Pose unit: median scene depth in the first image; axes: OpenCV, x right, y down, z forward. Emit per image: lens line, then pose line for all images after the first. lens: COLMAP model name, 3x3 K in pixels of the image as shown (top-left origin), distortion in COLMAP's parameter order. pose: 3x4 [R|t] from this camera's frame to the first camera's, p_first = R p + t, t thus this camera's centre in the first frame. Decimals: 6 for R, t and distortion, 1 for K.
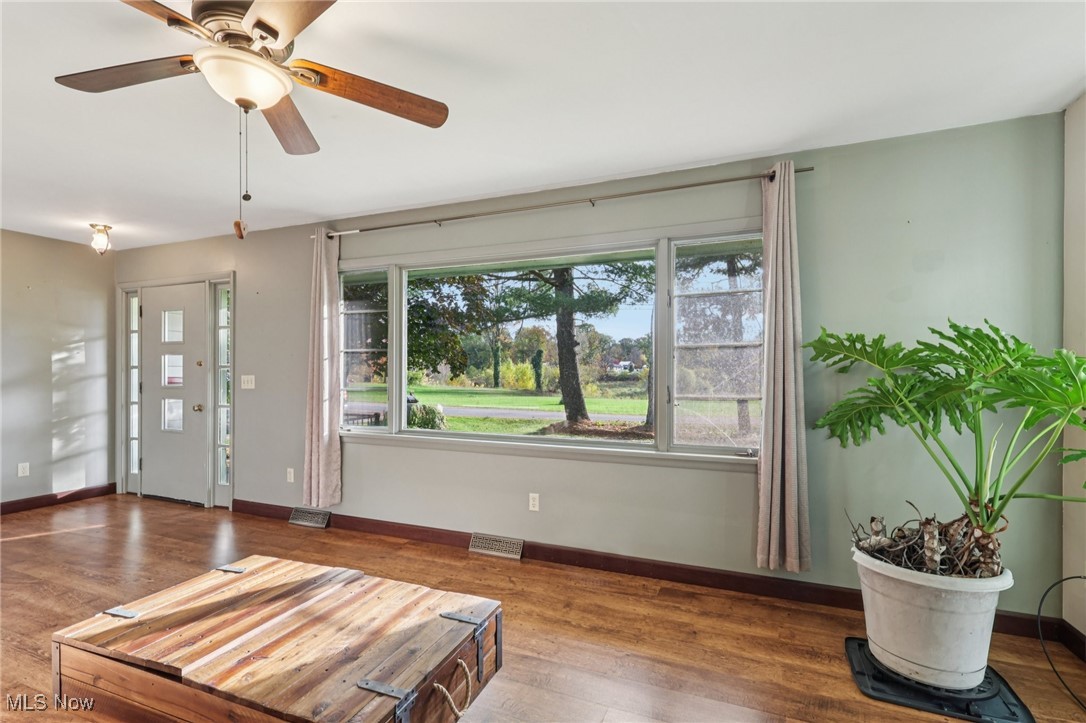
lens RADIAL K [[506.7, 0, 545.8], [0, 506.7, 371.3], [0, 0, 1]] dist [-0.004206, -0.000011]
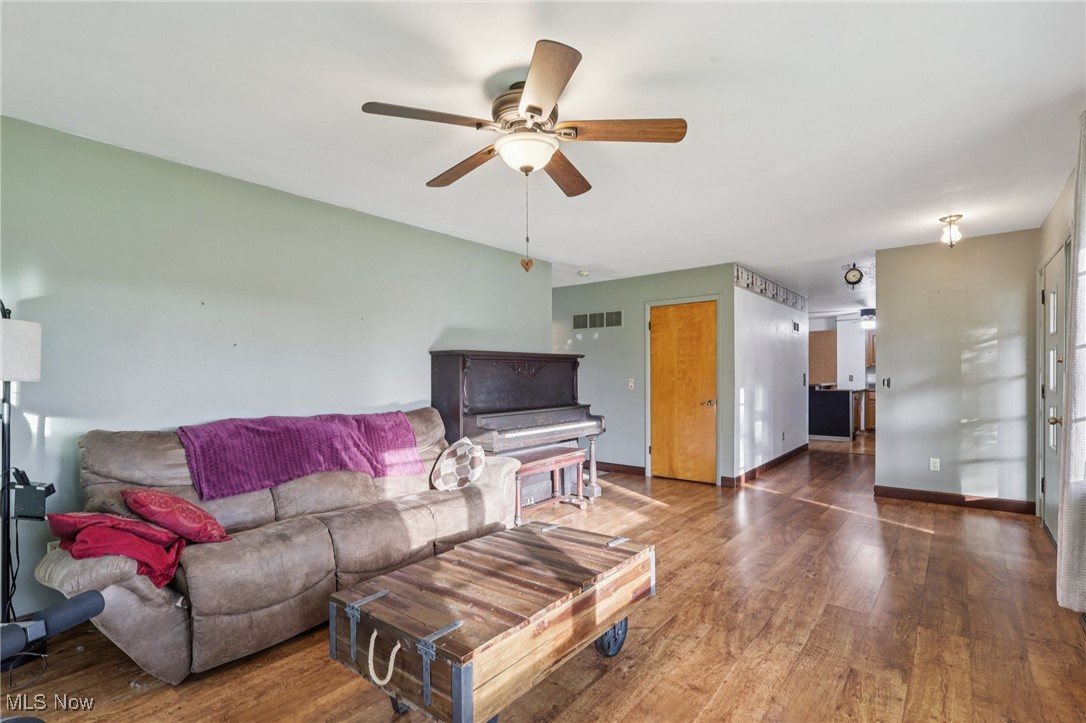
lens RADIAL K [[505.1, 0, 528.9], [0, 505.1, 378.6], [0, 0, 1]] dist [0.000092, 0.000096]
pose [[-0.306409, 0.003213, -0.951894, 0.299418], [0.010875, 0.999941, -0.000126, 0.004982], [0.951838, -0.010390, -0.306426, 0.626318]]
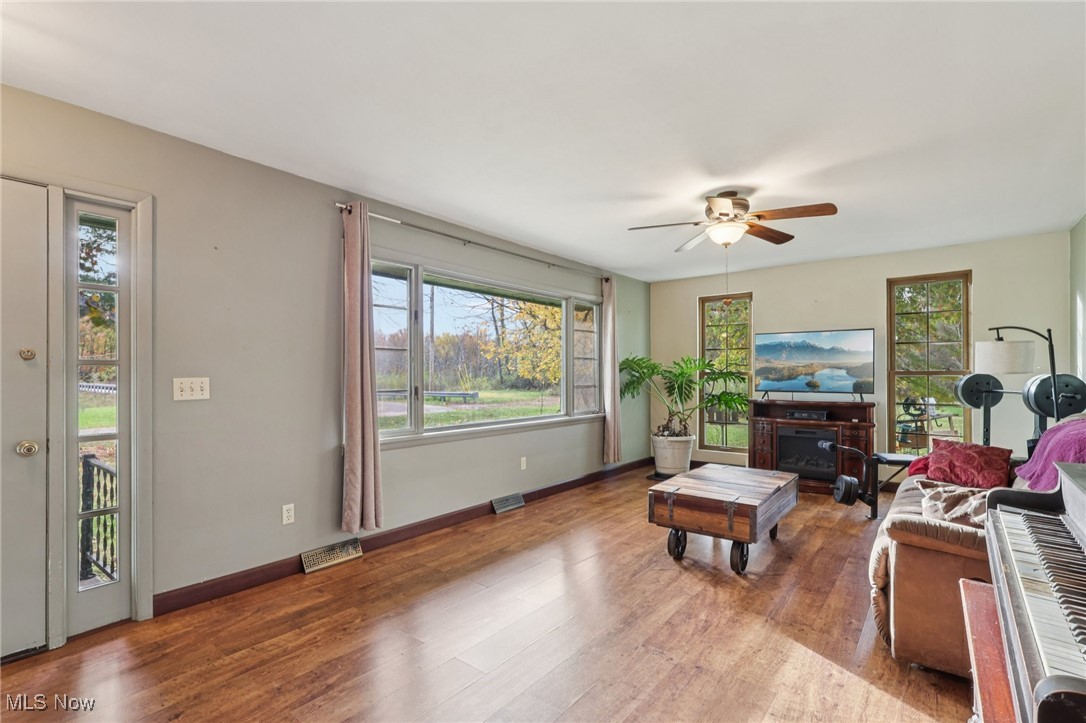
lens RADIAL K [[505.1, 0, 528.9], [0, 505.1, 378.6], [0, 0, 1]] dist [0.000092, 0.000096]
pose [[0.292906, -0.009227, 0.956097, -1.253455], [0.005169, 0.999954, 0.008067, 0.006854], [-0.956127, 0.002579, 0.292940, 0.519940]]
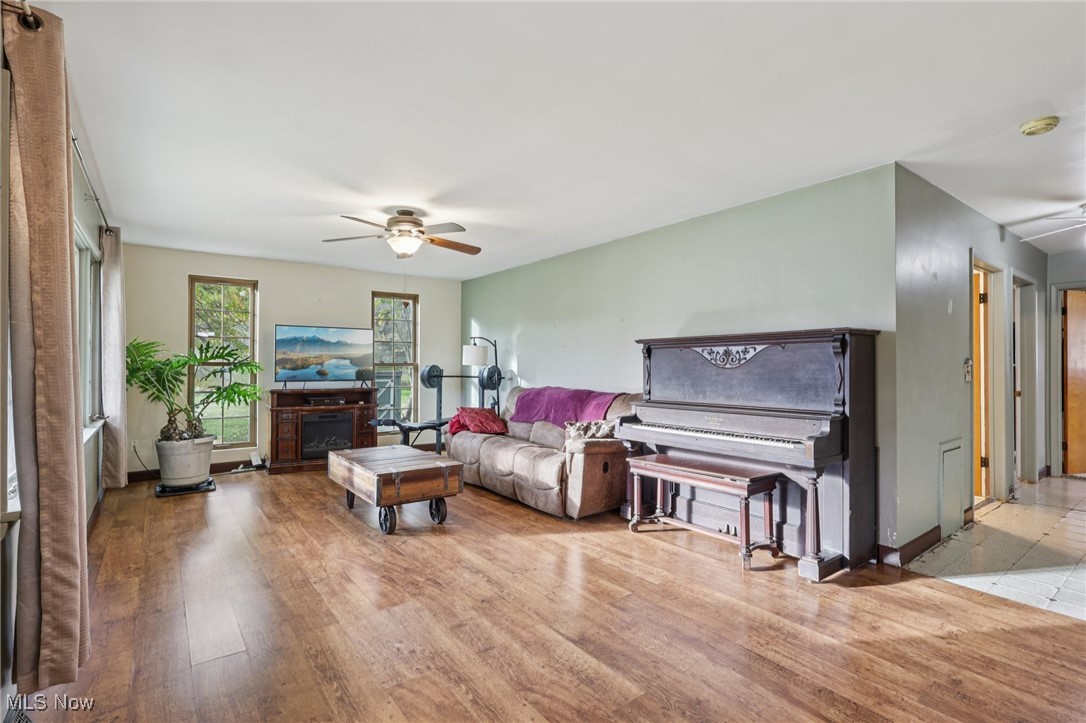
lens RADIAL K [[526.5, 0, 543.0], [0, 526.5, 361.5], [0, 0, 1]] dist [0.001205, 0.000184]
pose [[-0.855667, -0.000377, 0.517526, -1.101435], [-0.000728, 1.000000, -0.000475, 0.002673], [-0.517526, -0.000783, -0.855667, 1.253233]]
